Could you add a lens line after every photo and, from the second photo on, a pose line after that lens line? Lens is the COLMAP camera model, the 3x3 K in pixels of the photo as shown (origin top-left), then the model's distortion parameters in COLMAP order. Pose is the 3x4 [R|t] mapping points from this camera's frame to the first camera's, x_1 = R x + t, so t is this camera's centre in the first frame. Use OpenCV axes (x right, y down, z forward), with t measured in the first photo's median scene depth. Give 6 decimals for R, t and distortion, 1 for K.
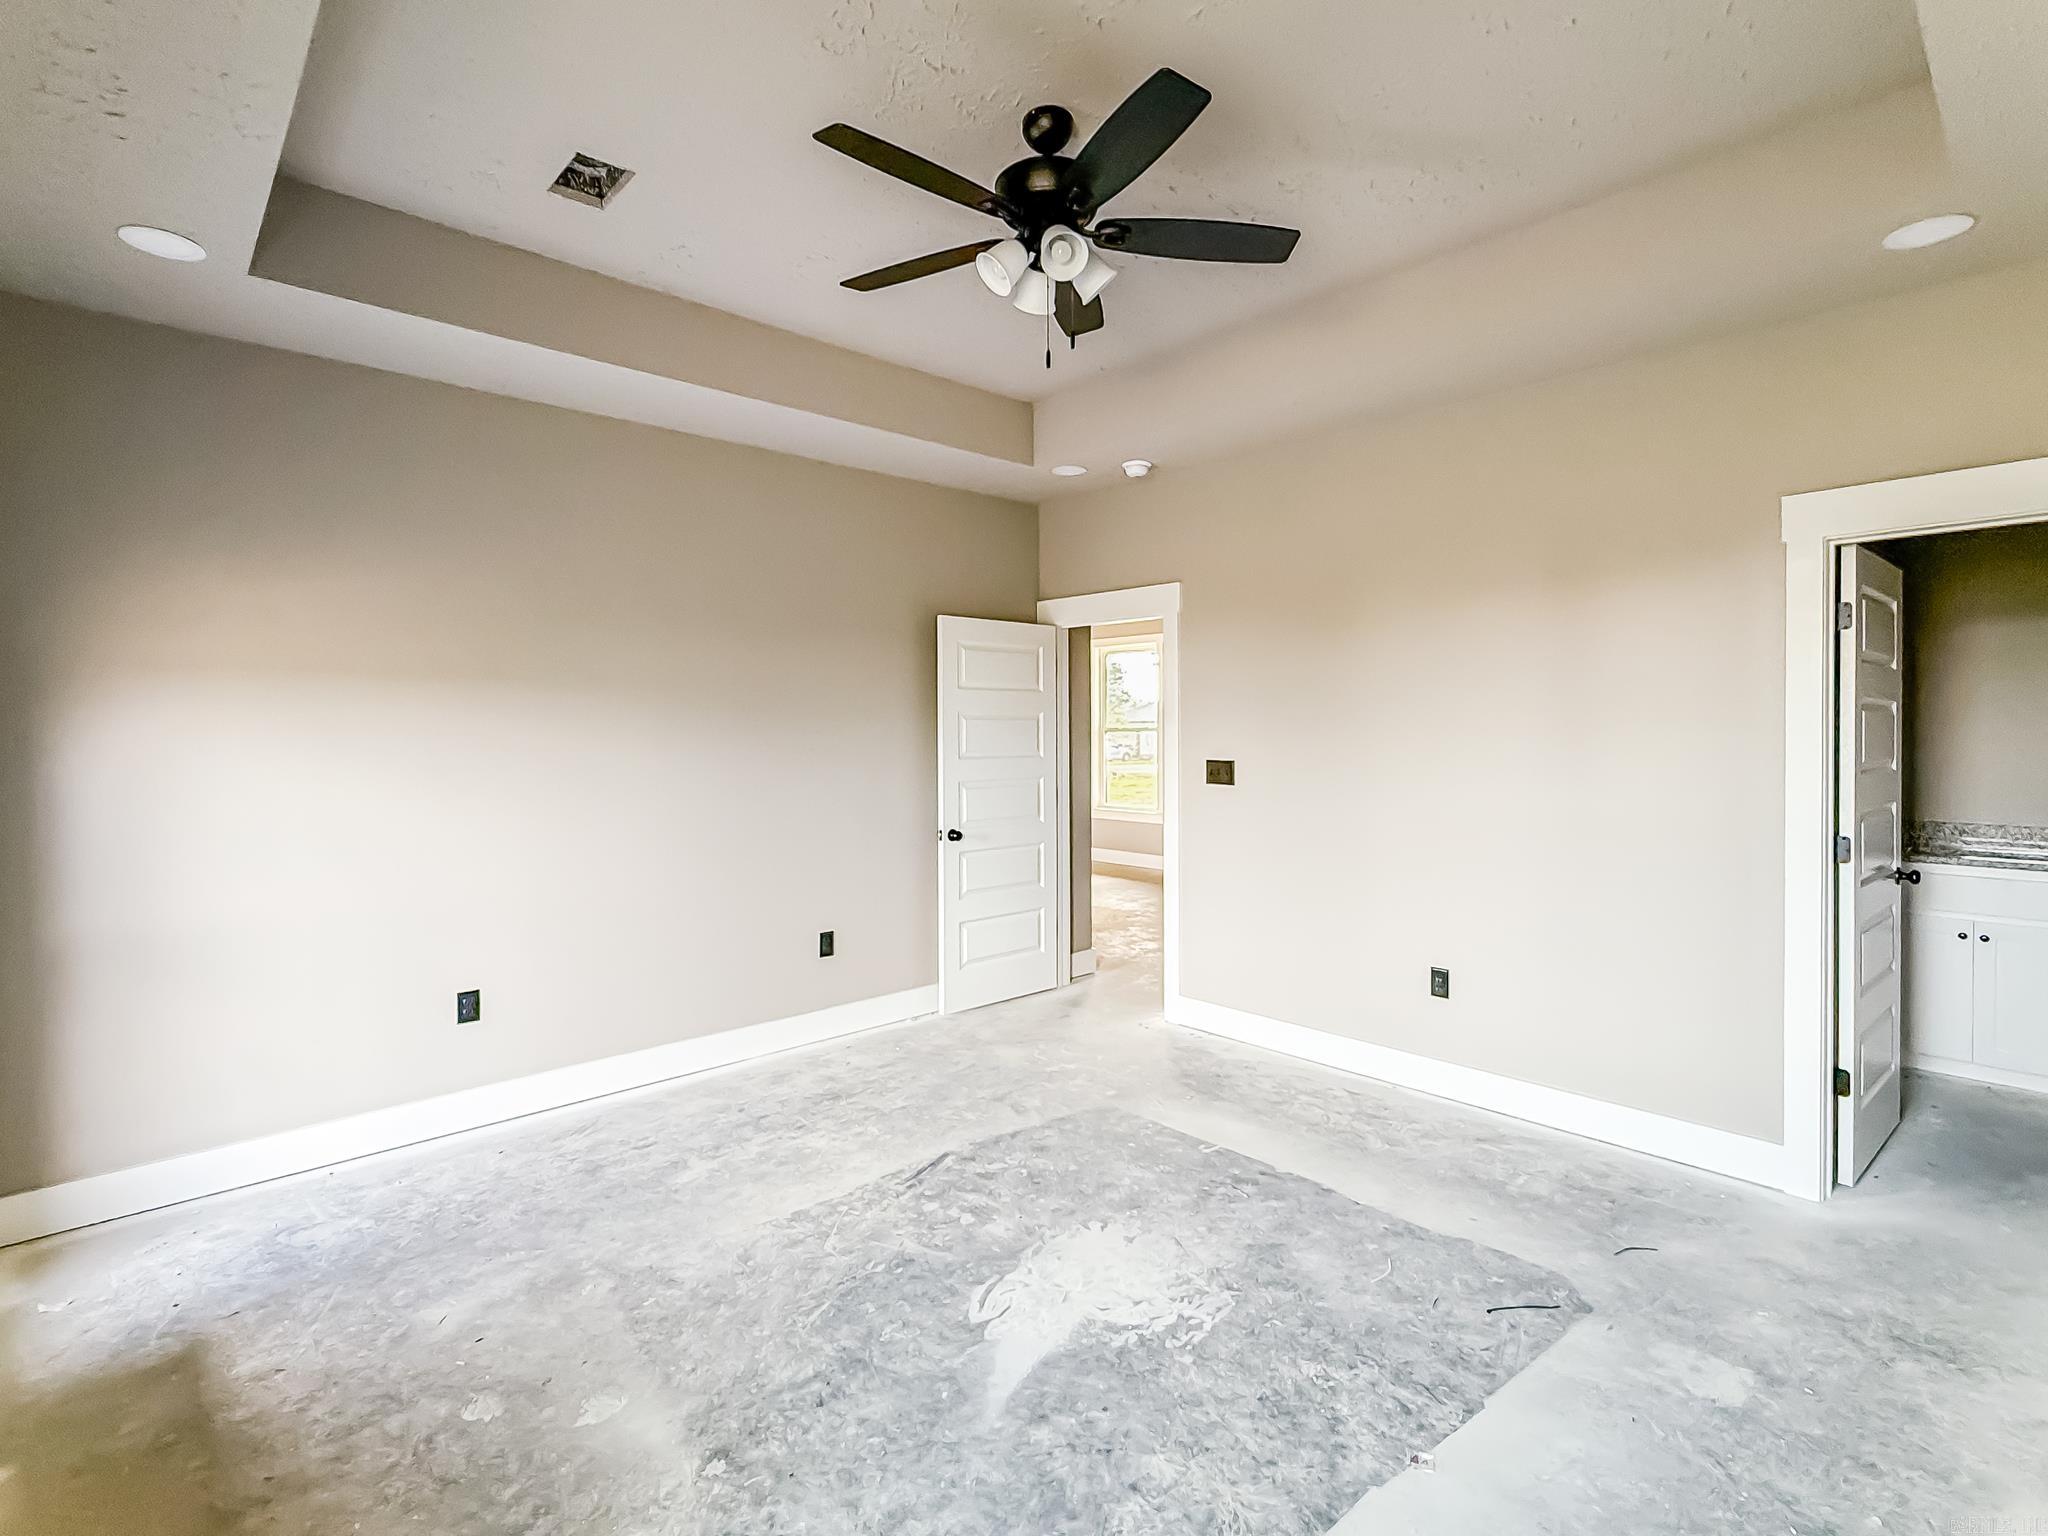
lens RADIAL K [[984.8, 0, 1026.0], [0, 984.8, 749.8], [0, 0, 1]] dist [-0.000638, 0.000494]
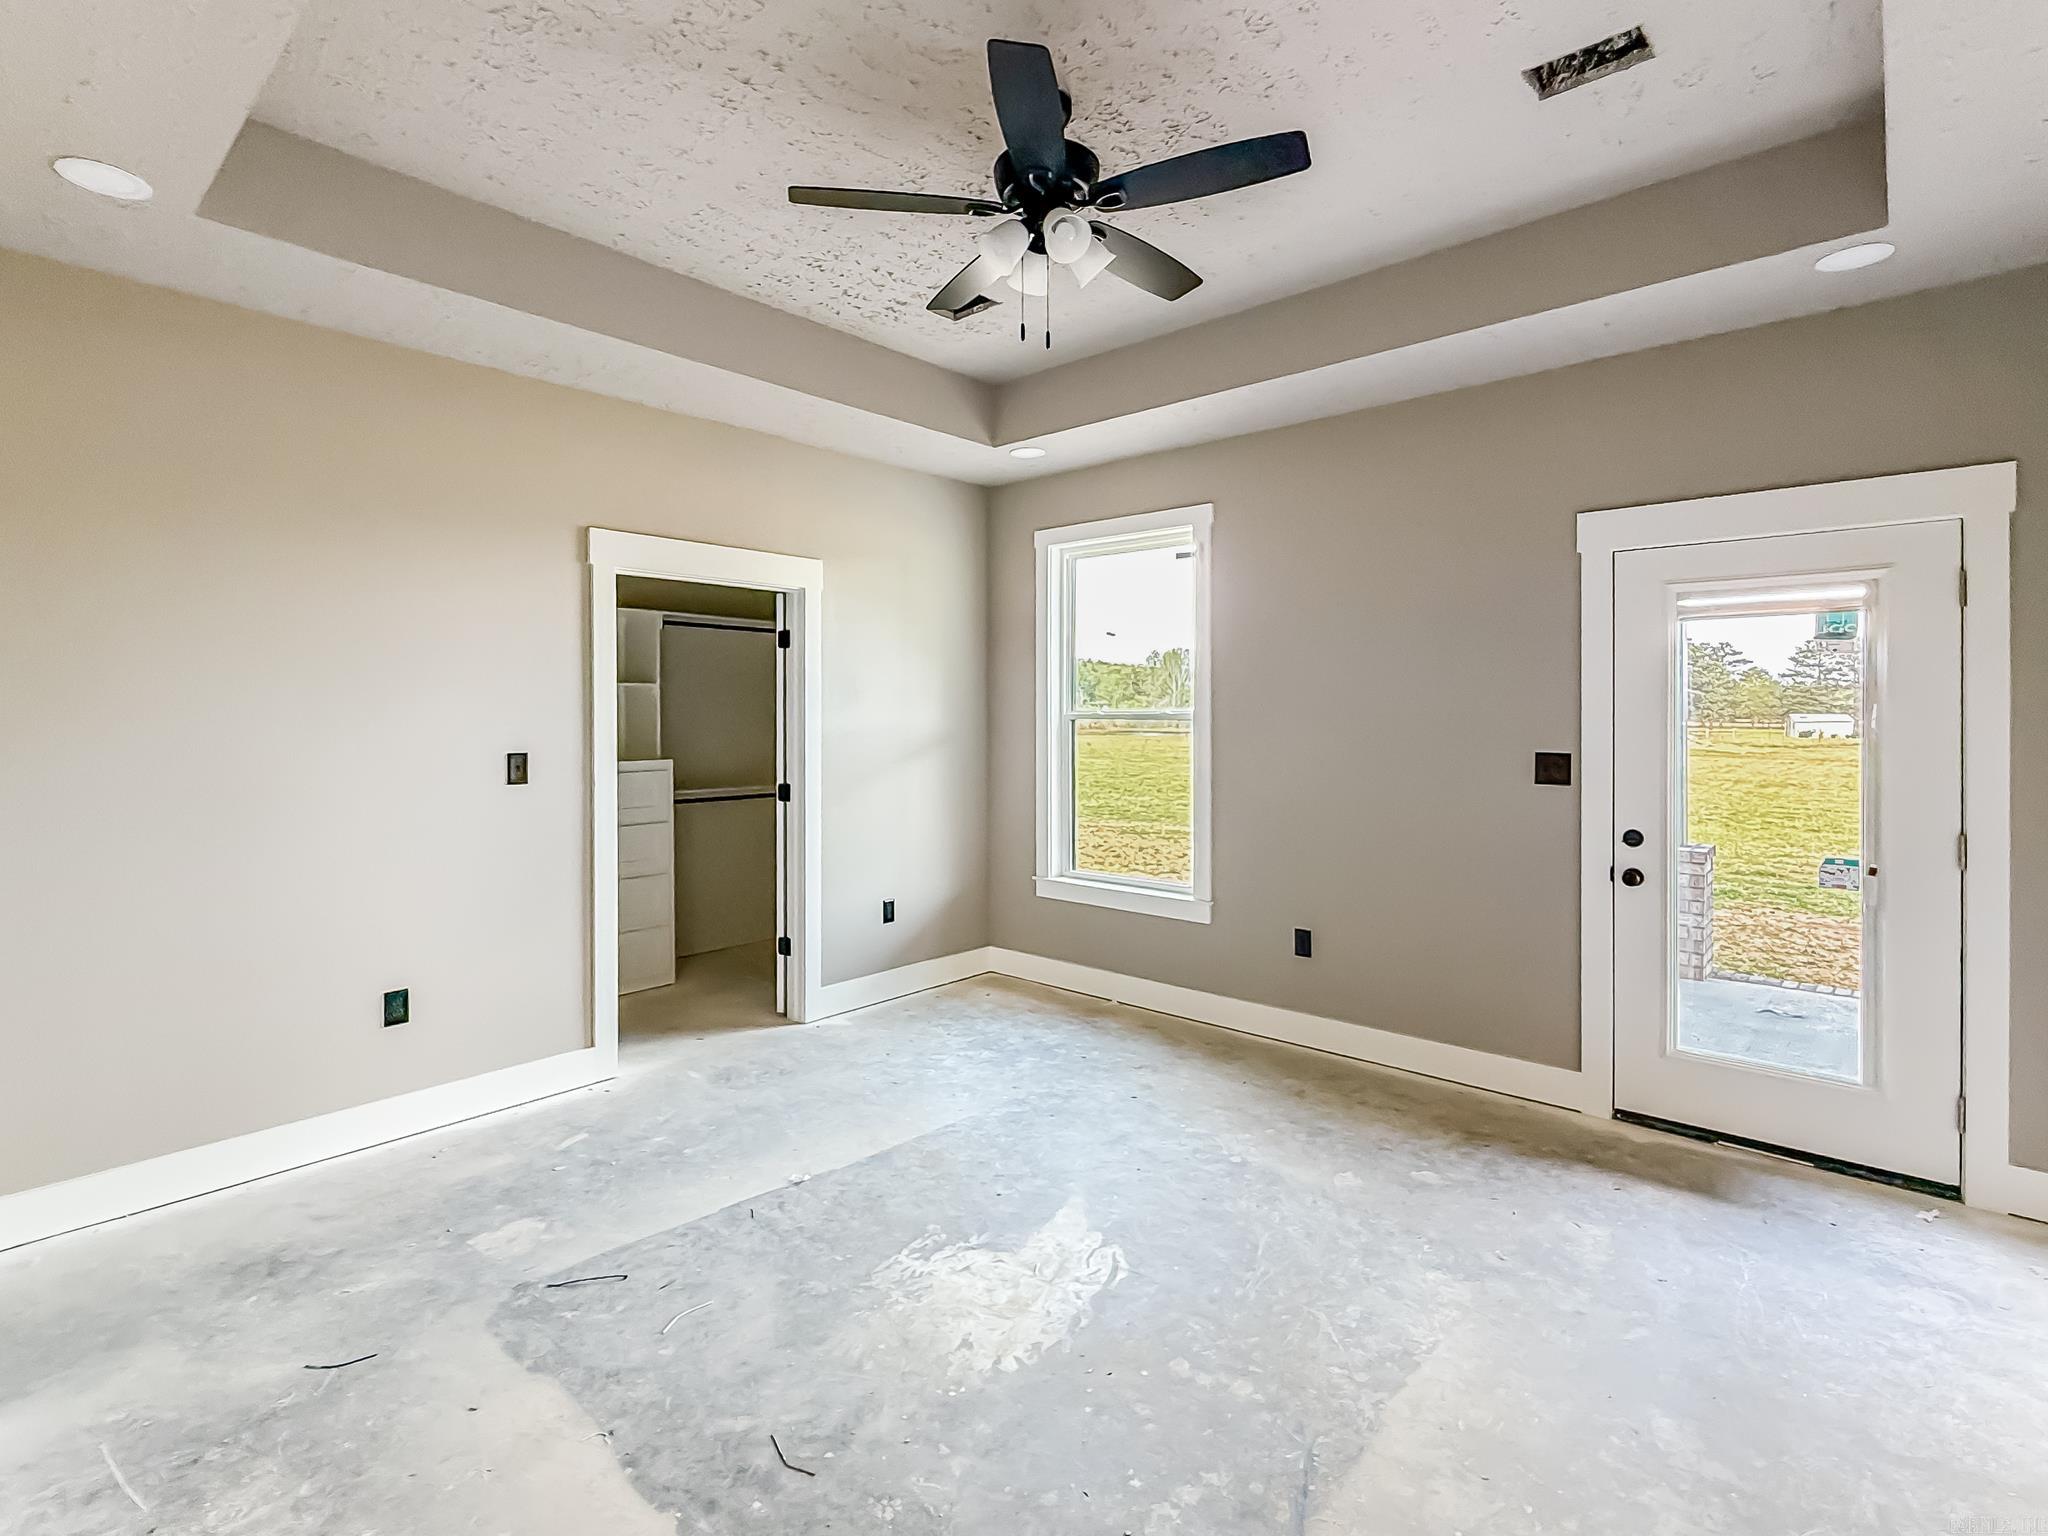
lens RADIAL K [[984.8, 0, 1011.9], [0, 984.8, 723.0], [0, 0, 1]] dist [-0.000638, 0.000494]
pose [[-0.996540, 0.007630, -0.082762, 0.110317], [0.005200, 0.999550, 0.029540, -0.028227], [0.082951, 0.029008, -0.996131, 1.520175]]
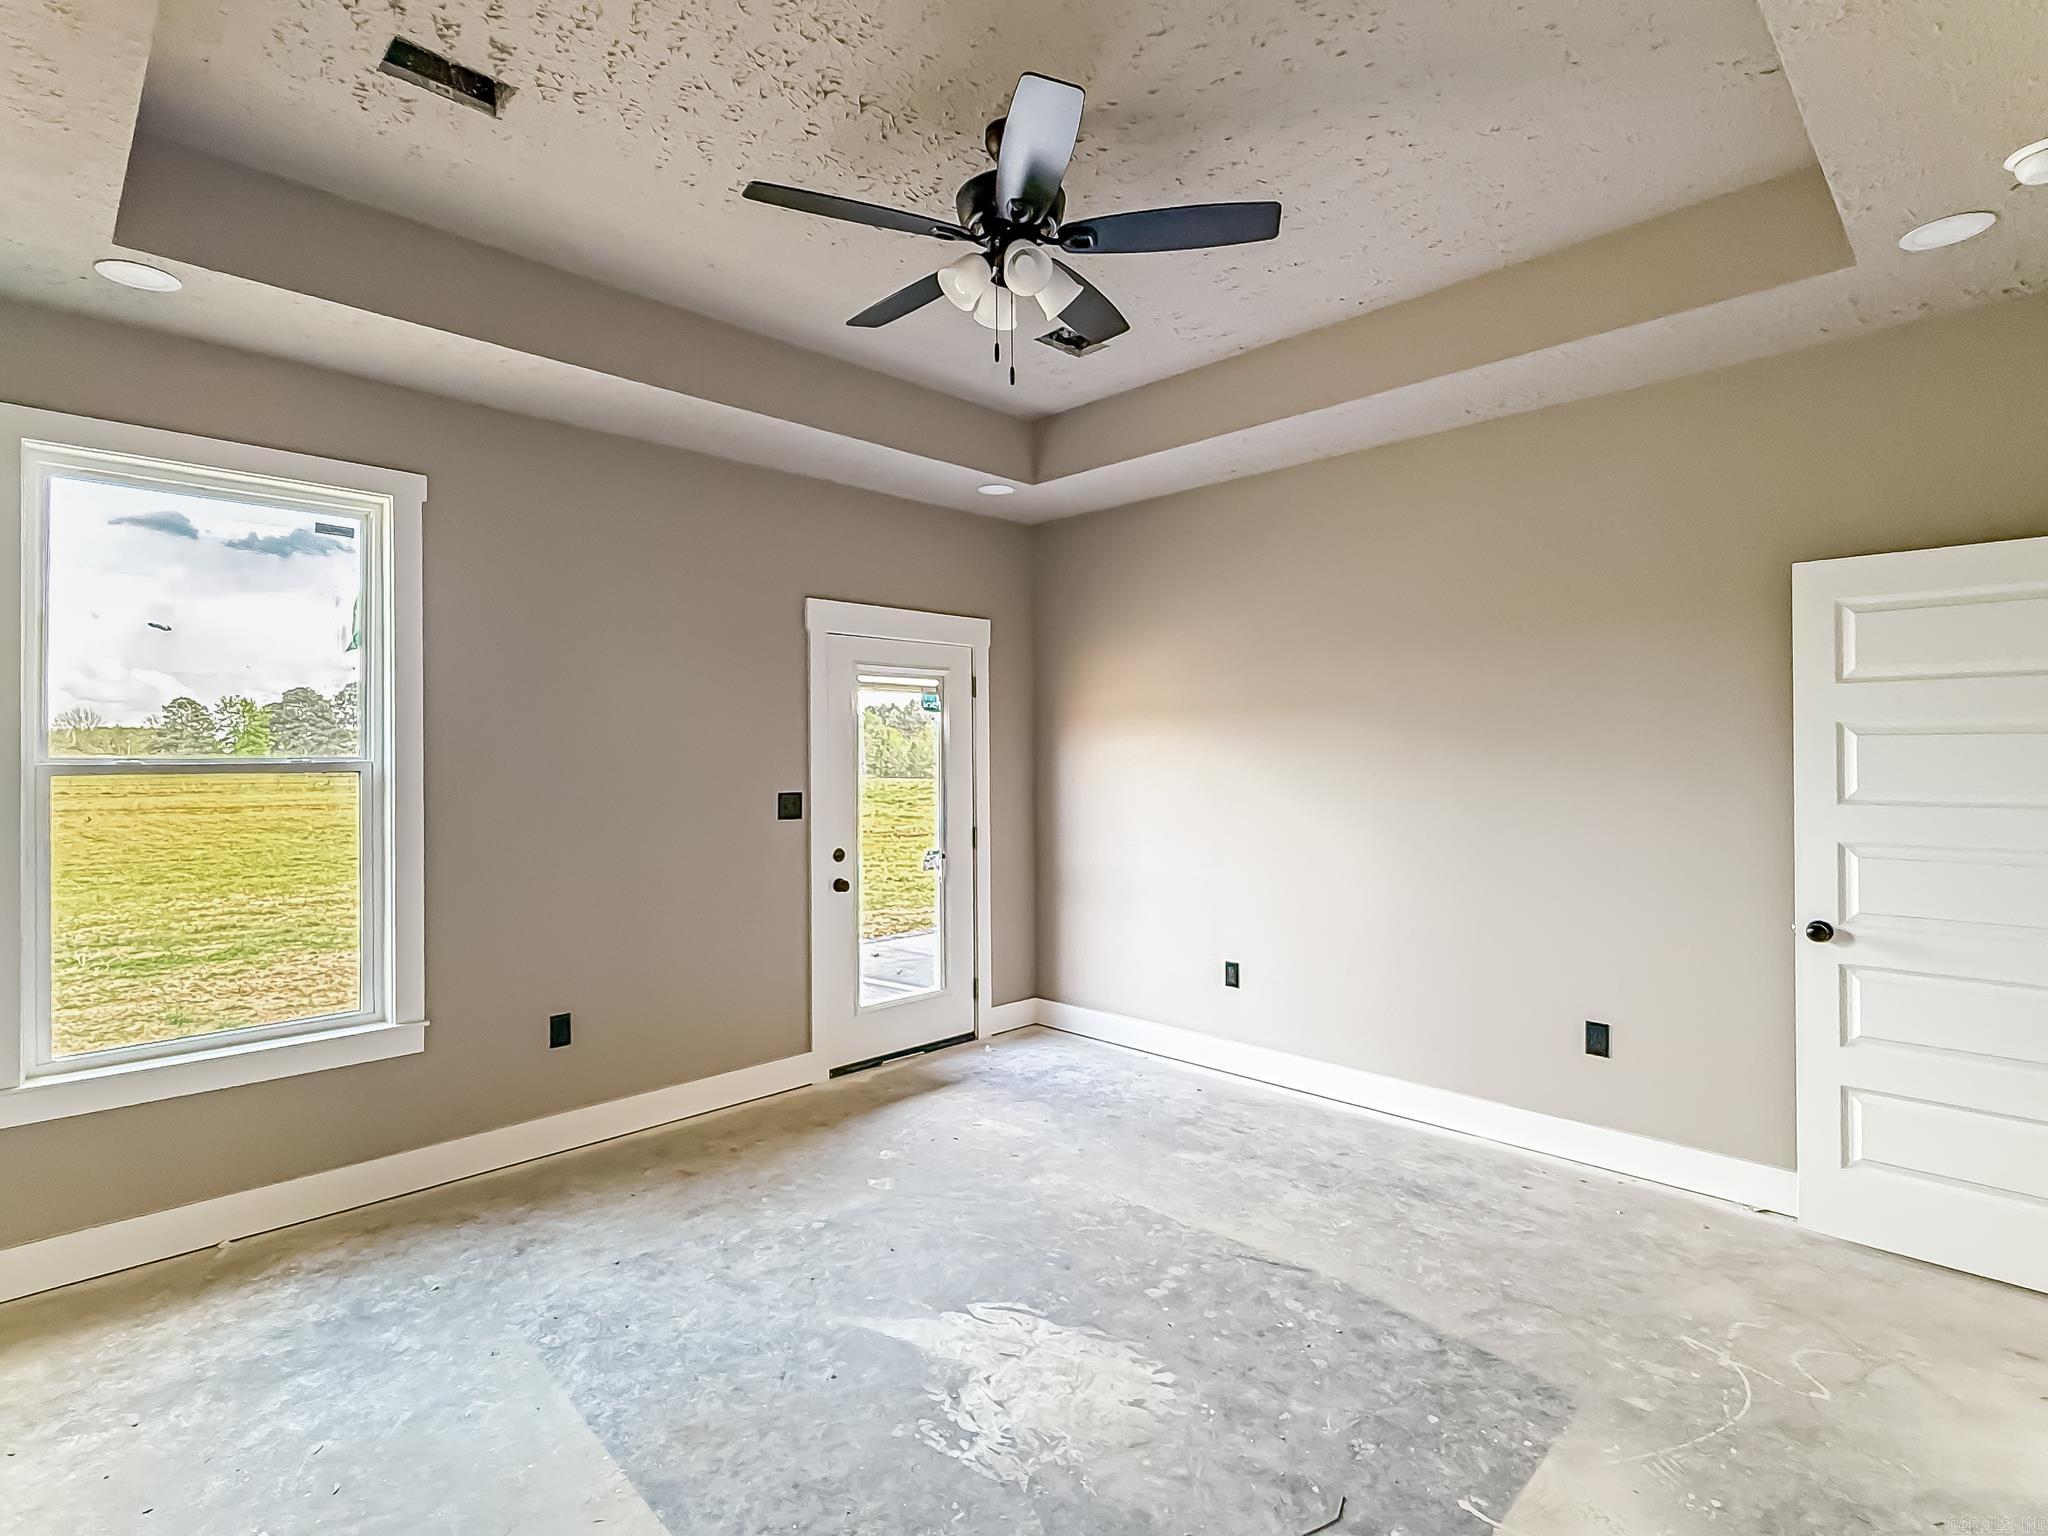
lens RADIAL K [[1022.0, 0, 1009.9], [0, 1022.0, 752.9], [0, 0, 1]] dist [0.000518, -0.000563]
pose [[0.025215, 0.003178, -0.999677, 0.780909], [-0.015809, 0.999871, 0.002780, -0.020778], [0.999557, 0.015734, 0.025262, 0.738240]]
